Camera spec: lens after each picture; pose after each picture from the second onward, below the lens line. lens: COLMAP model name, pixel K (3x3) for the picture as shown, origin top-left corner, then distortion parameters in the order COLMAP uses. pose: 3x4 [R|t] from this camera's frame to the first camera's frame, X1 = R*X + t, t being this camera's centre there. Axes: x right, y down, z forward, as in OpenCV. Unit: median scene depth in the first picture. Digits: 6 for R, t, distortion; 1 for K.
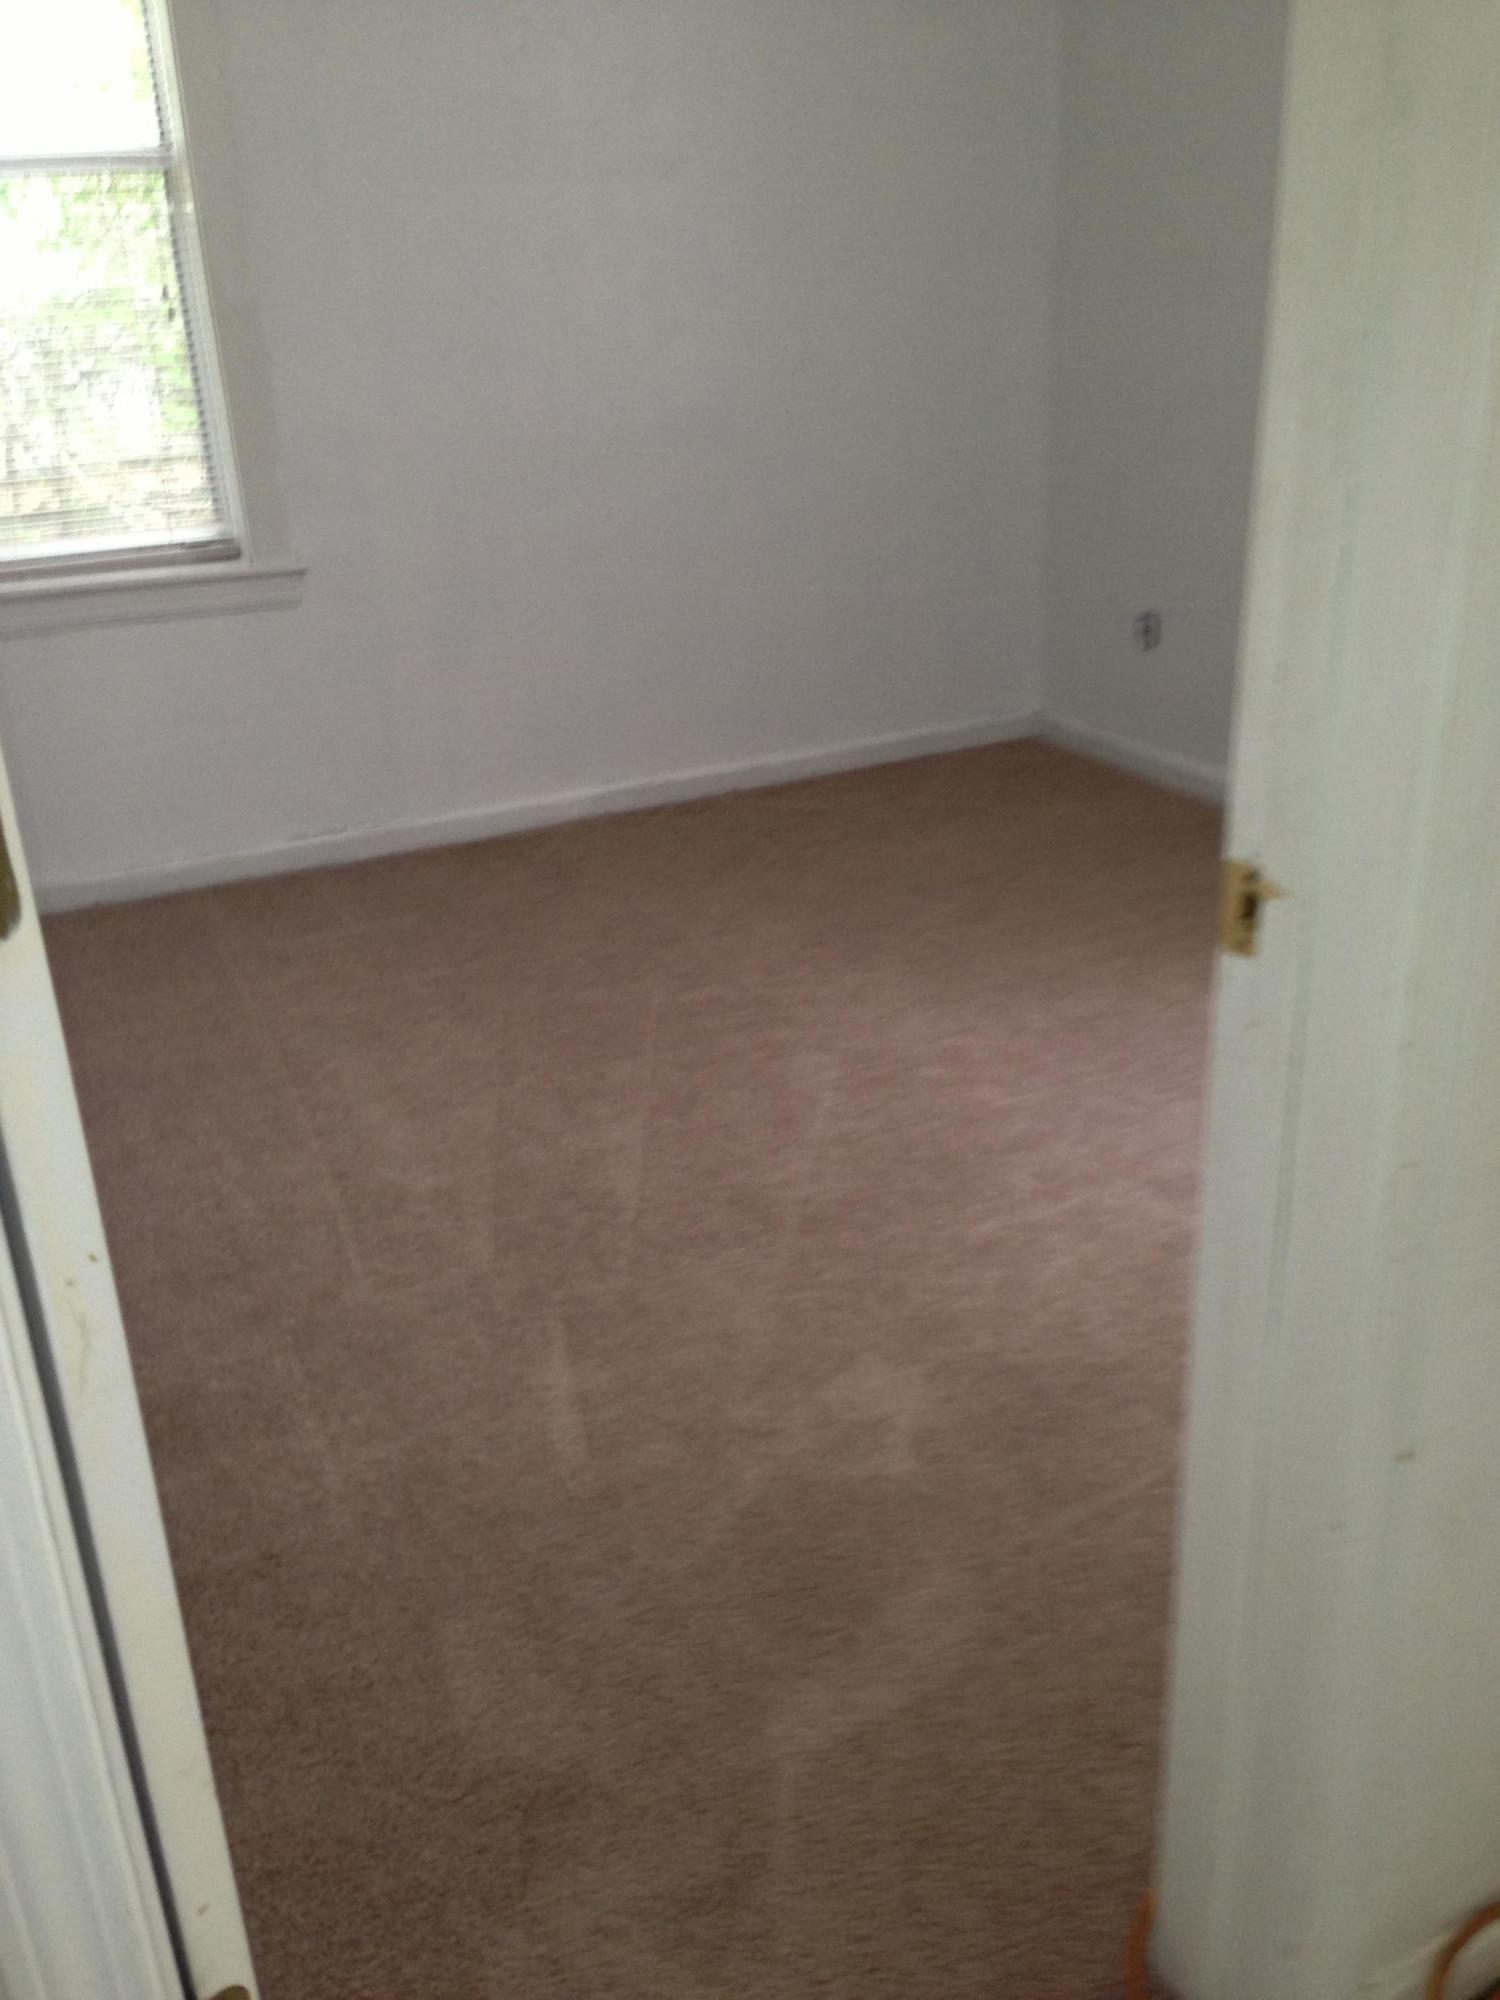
lens RADIAL K [[1805.1, 0, 755.1], [0, 1805.1, 1053.1], [0, 0, 1]] dist [0.075860, -0.134948]
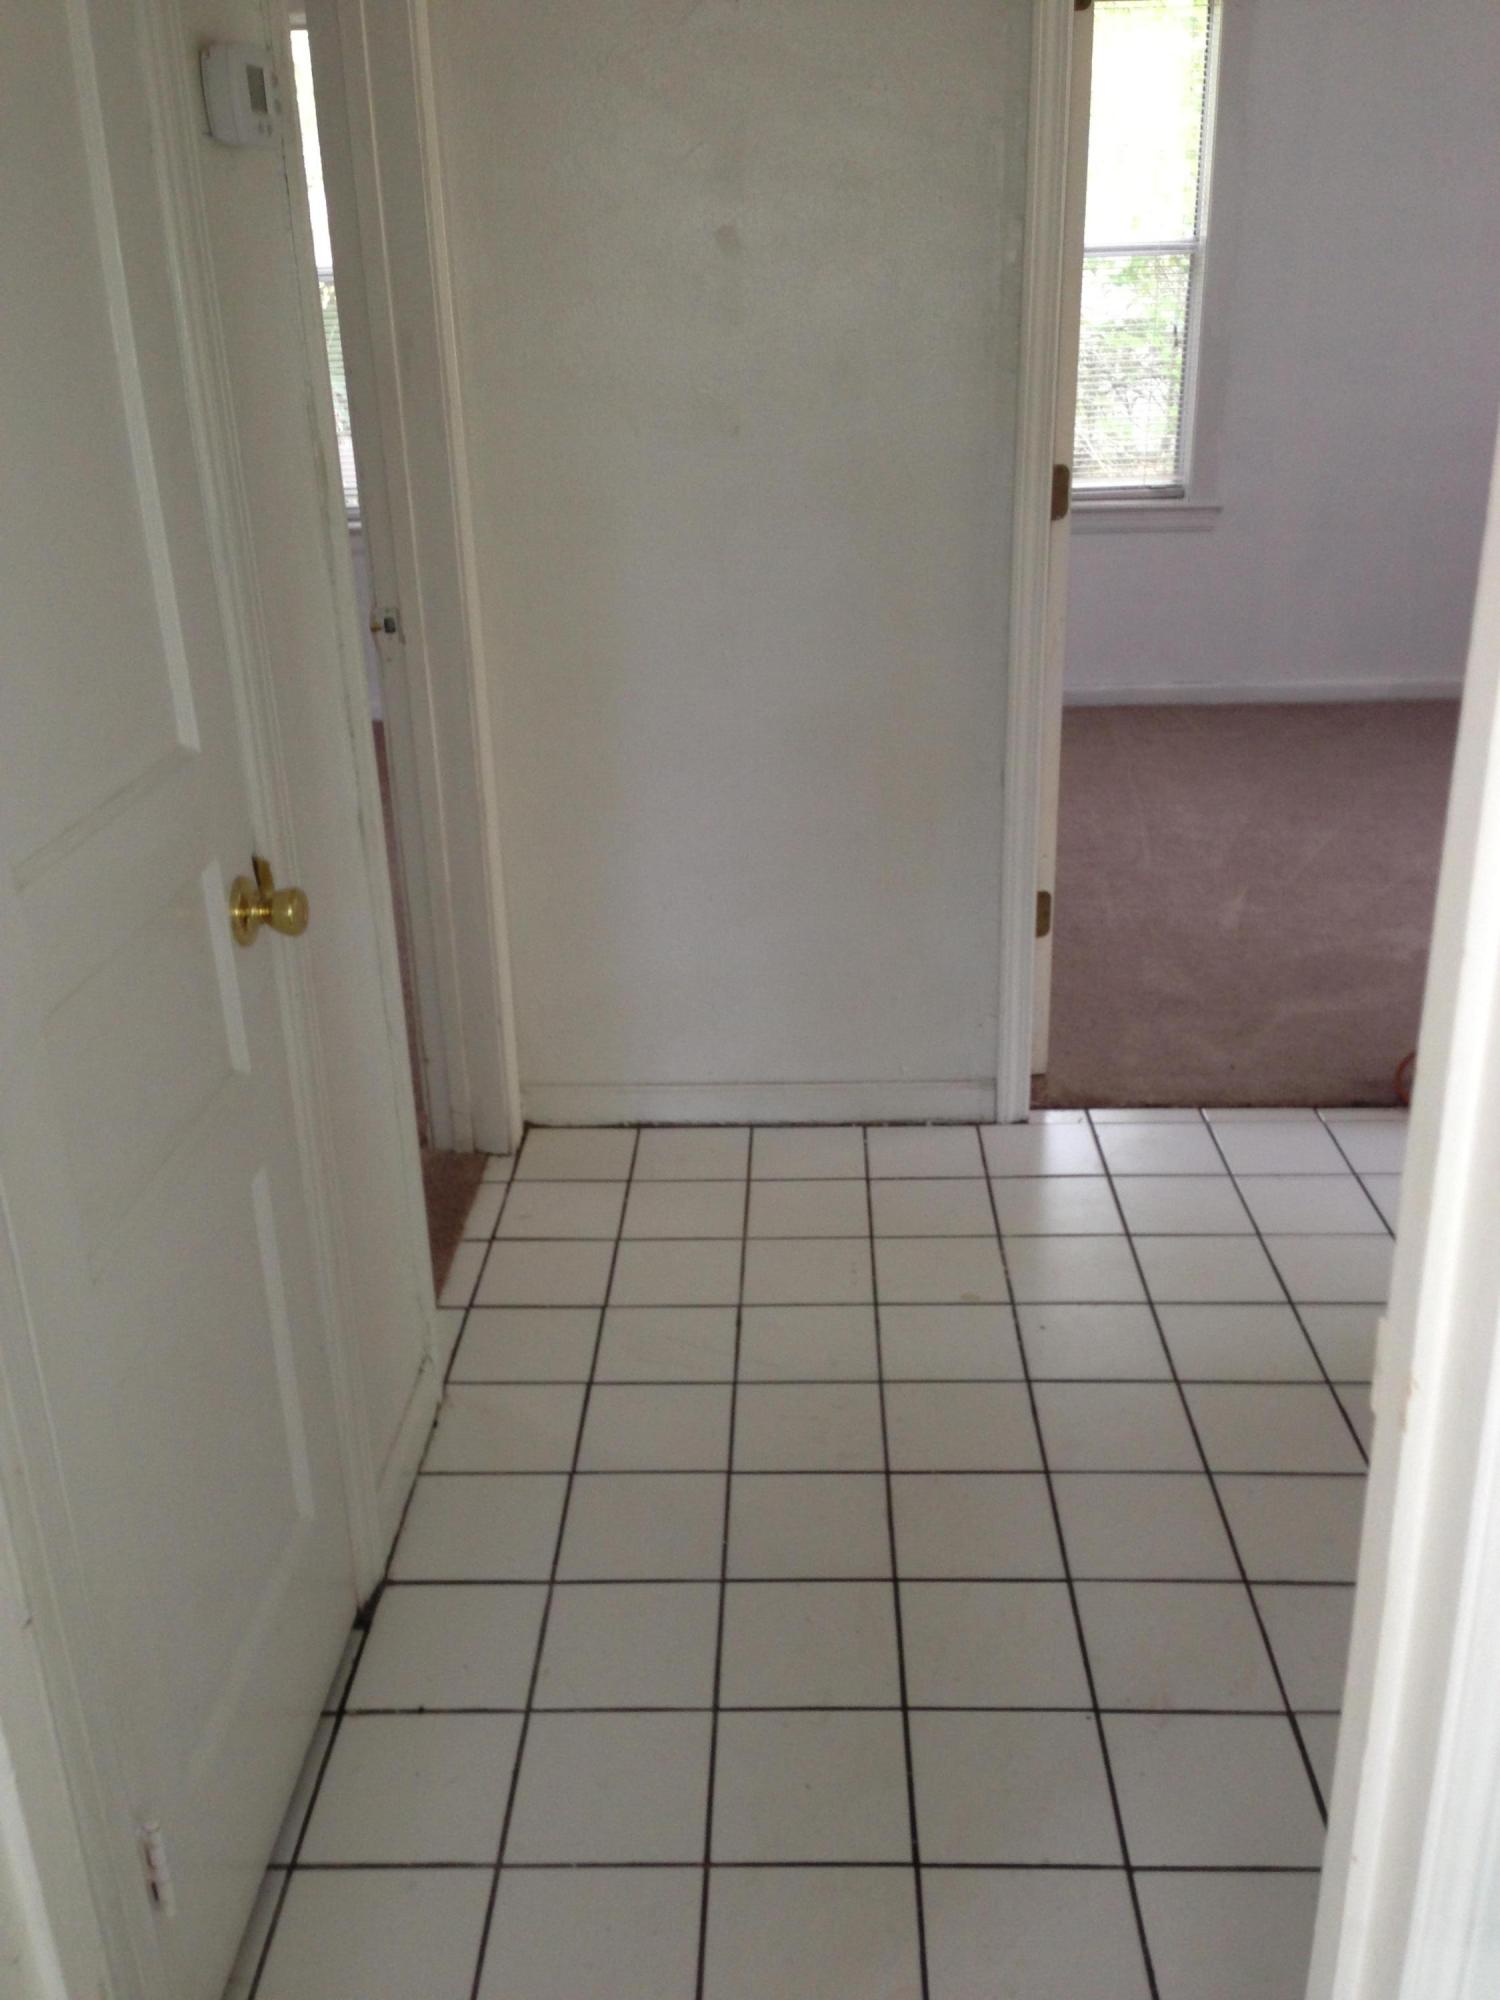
lens RADIAL K [[1824.3, 0, 750.0], [0, 1824.3, 1000.0], [0, 0, 1]] dist [0.062239, 0.002738]
pose [[0.867647, 0.197672, -0.456196, 0.206853], [-0.215195, 0.976473, 0.013829, 0.214161], [0.448196, 0.086172, 0.889772, -0.555557]]
